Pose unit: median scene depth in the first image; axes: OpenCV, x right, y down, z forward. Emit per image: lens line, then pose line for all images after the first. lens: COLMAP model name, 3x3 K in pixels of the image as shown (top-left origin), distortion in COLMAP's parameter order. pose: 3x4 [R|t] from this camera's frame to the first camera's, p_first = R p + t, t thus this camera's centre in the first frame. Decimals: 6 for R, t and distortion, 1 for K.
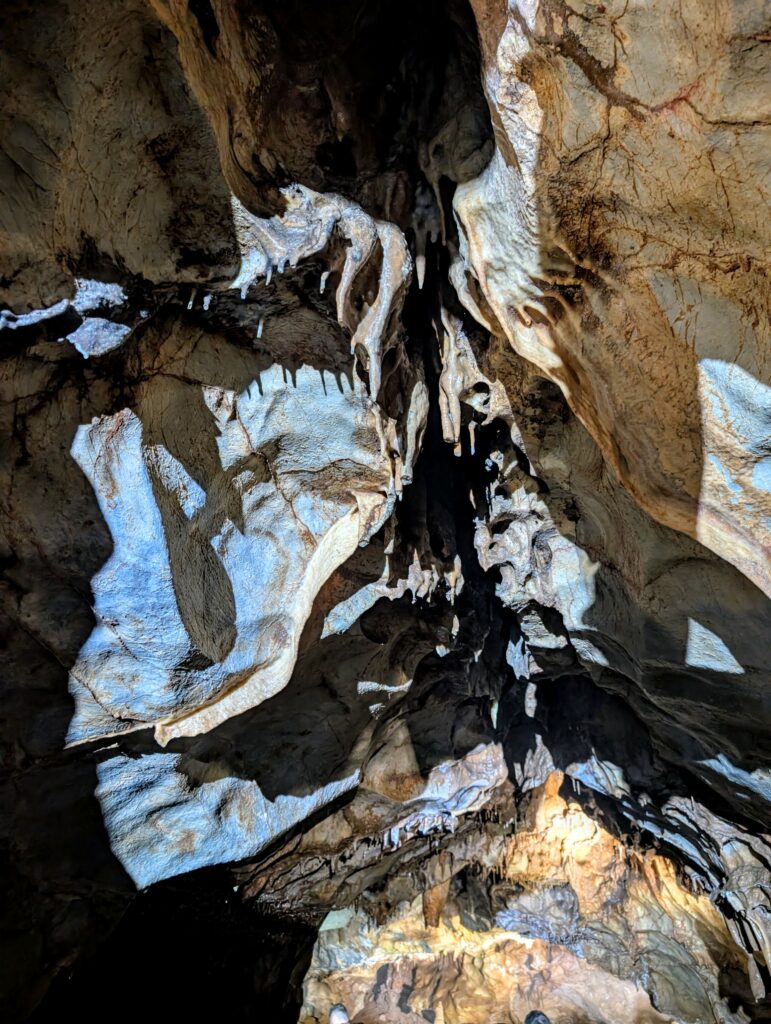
lens RADIAL K [[640.1, 0, 385.5], [0, 640.1, 512.0], [0, 0, 1]] dist [-0.041432, 0.001338]
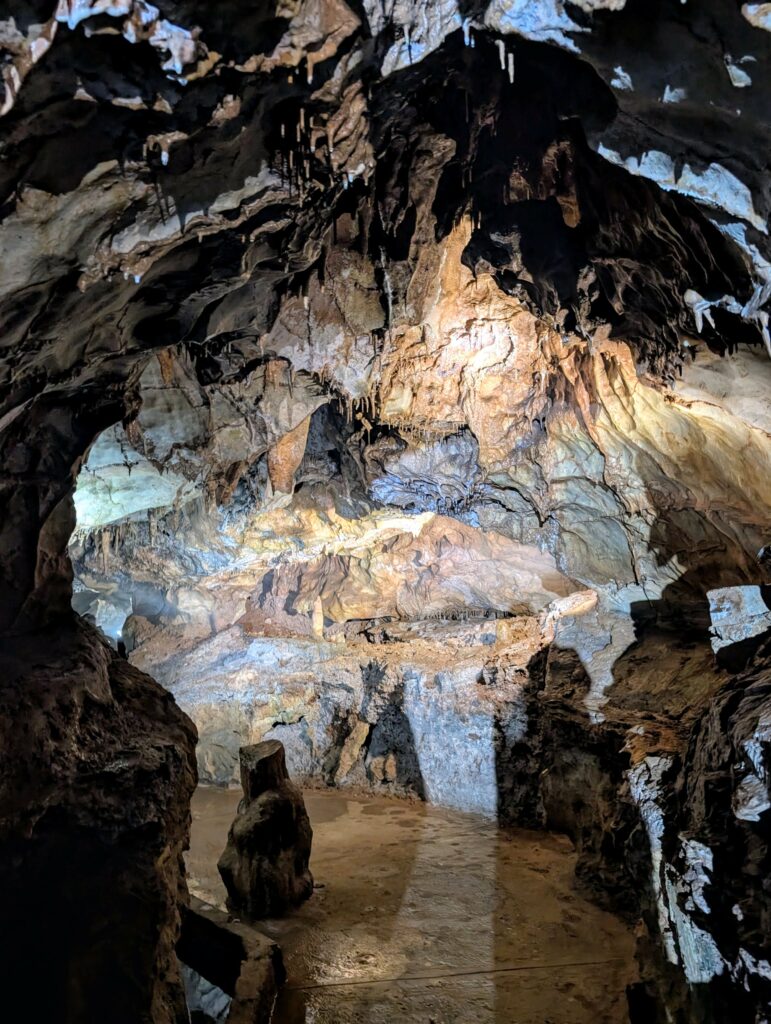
lens RADIAL K [[640.1, 0, 385.5], [0, 640.1, 512.0], [0, 0, 1]] dist [-0.041432, 0.001338]
pose [[0.990505, -0.047206, 0.129117, 0.098436], [-0.019485, 0.881509, 0.471764, 0.329619], [-0.136088, -0.469801, 0.872220, 0.324081]]
